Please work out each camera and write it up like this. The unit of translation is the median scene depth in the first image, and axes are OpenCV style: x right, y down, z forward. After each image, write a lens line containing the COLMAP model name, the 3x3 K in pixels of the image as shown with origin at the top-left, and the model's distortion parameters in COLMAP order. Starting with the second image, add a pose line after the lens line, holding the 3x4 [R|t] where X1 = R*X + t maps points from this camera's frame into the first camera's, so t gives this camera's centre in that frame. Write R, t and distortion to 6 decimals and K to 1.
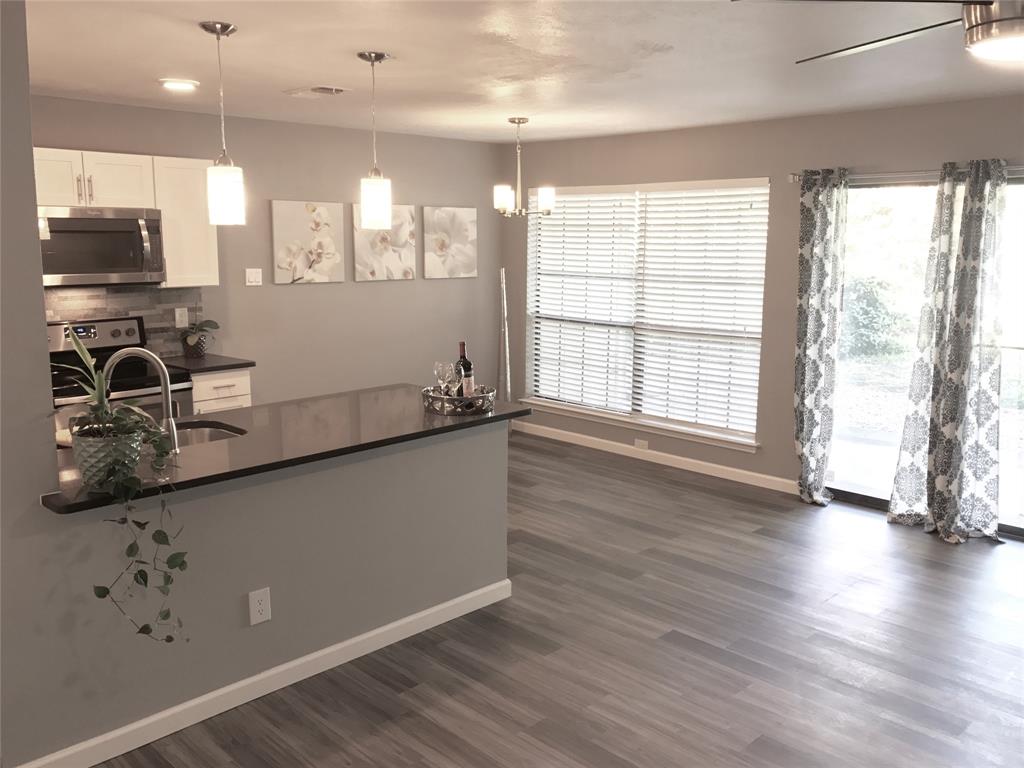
lens RADIAL K [[878.3, 0, 510.0], [0, 878.3, 377.8], [0, 0, 1]] dist [0.033453, -0.016933]
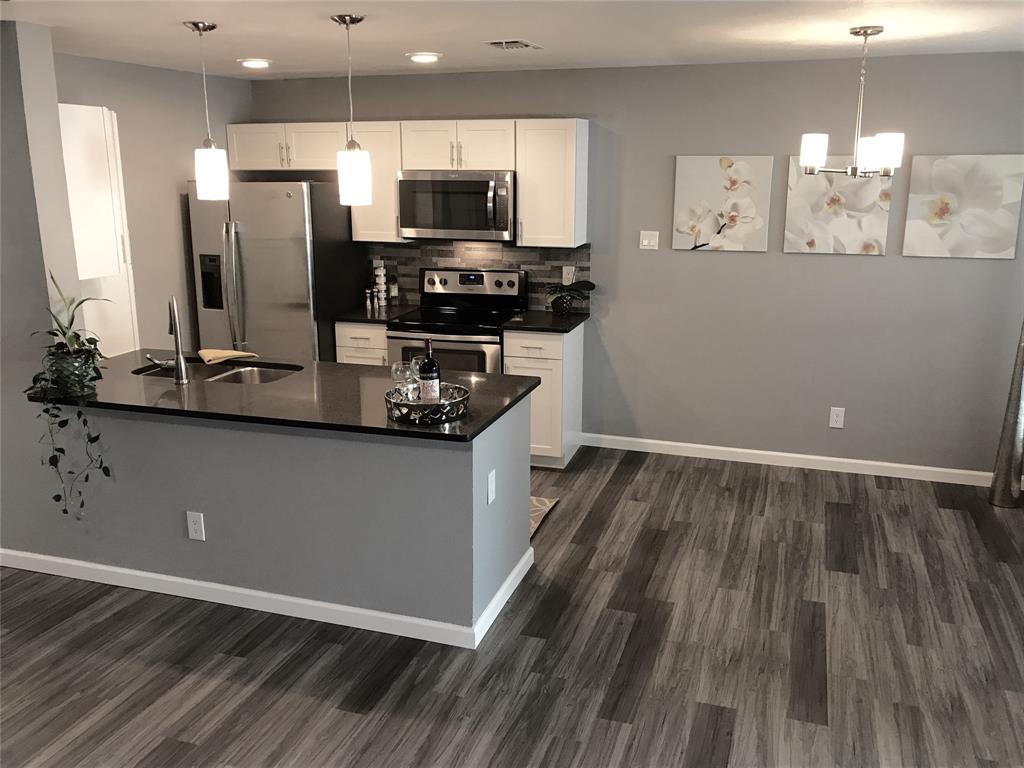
lens RADIAL K [[878.3, 0, 510.0], [0, 878.3, 377.8], [0, 0, 1]] dist [0.033453, -0.016933]
pose [[0.450156, 0.206950, -0.868638, 0.536883], [-0.141649, 0.977005, 0.159361, -0.110063], [0.881644, 0.051305, 0.469119, 0.486004]]
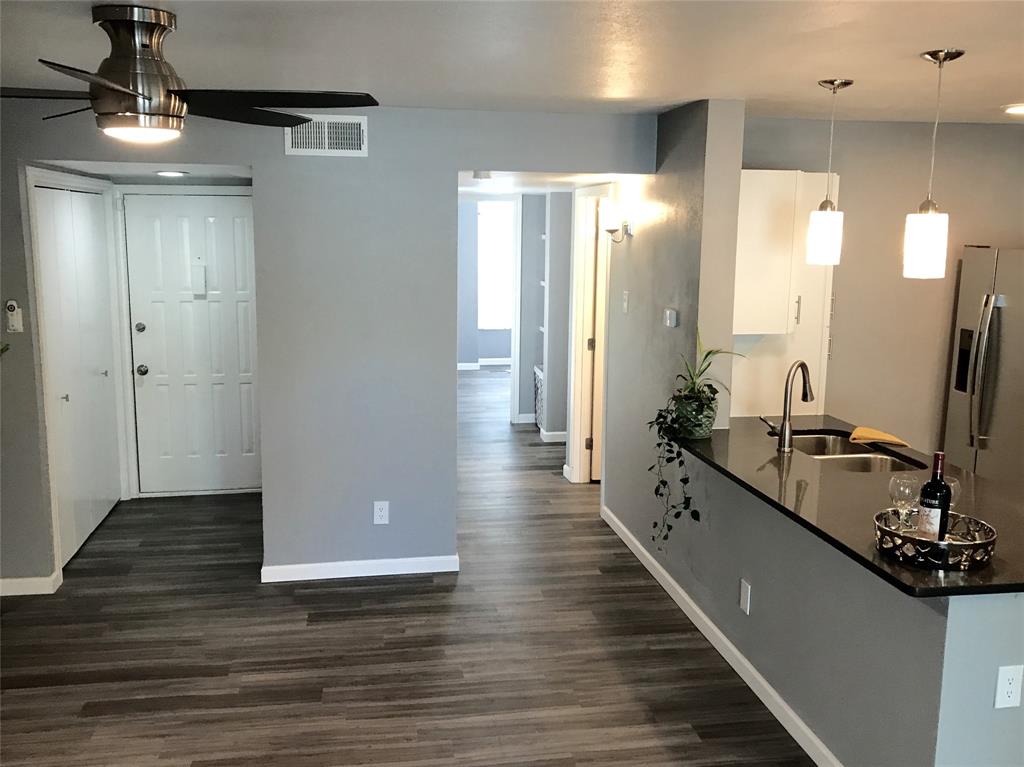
lens RADIAL K [[940.8, 0, 508.0], [0, 940.8, 378.2], [0, 0, 1]] dist [0.013010, -0.006813]
pose [[-0.573223, 0.127337, -0.809445, 0.504331], [-0.145159, 0.956446, 0.253259, -0.164000], [0.806439, 0.262672, -0.529772, 0.797035]]
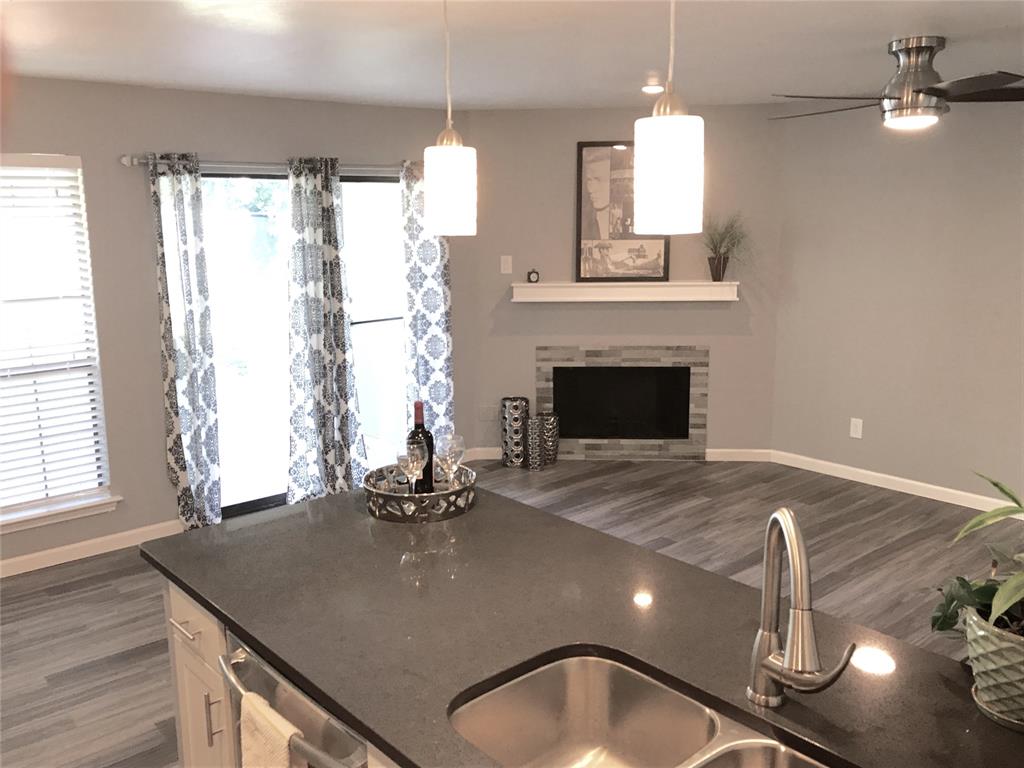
lens RADIAL K [[878.3, 0, 510.0], [0, 878.3, 377.8], [0, 0, 1]] dist [0.033453, -0.016933]
pose [[0.067378, -0.188996, 0.979664, -0.501263], [0.171491, 0.969476, 0.175236, -0.118449], [-0.982879, 0.156197, 0.097733, 0.629183]]
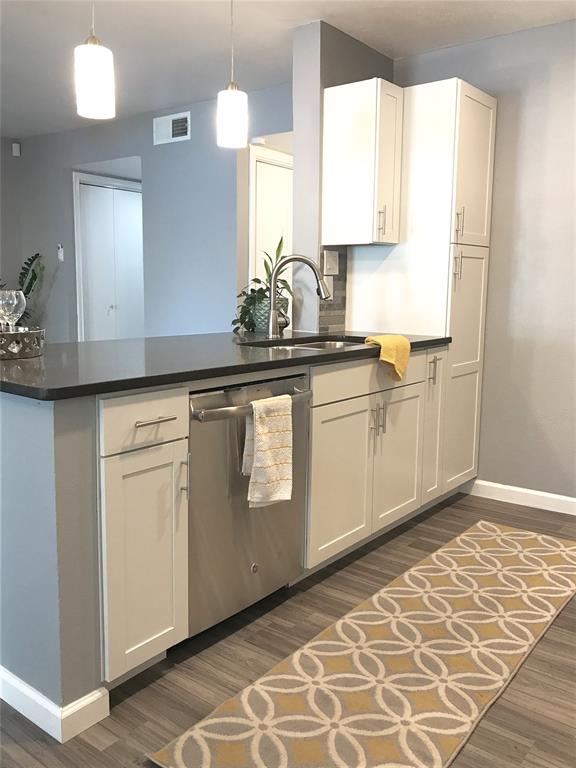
lens RADIAL K [[658.7, 0, 292.6], [0, 658.7, 382.4], [0, 0, 1]] dist [0.033453, -0.016933]
pose [[-0.991700, 0.003944, -0.128512, -0.172400], [-0.036113, 0.950748, 0.307855, -0.088465], [0.123397, 0.309941, -0.942714, 1.140653]]
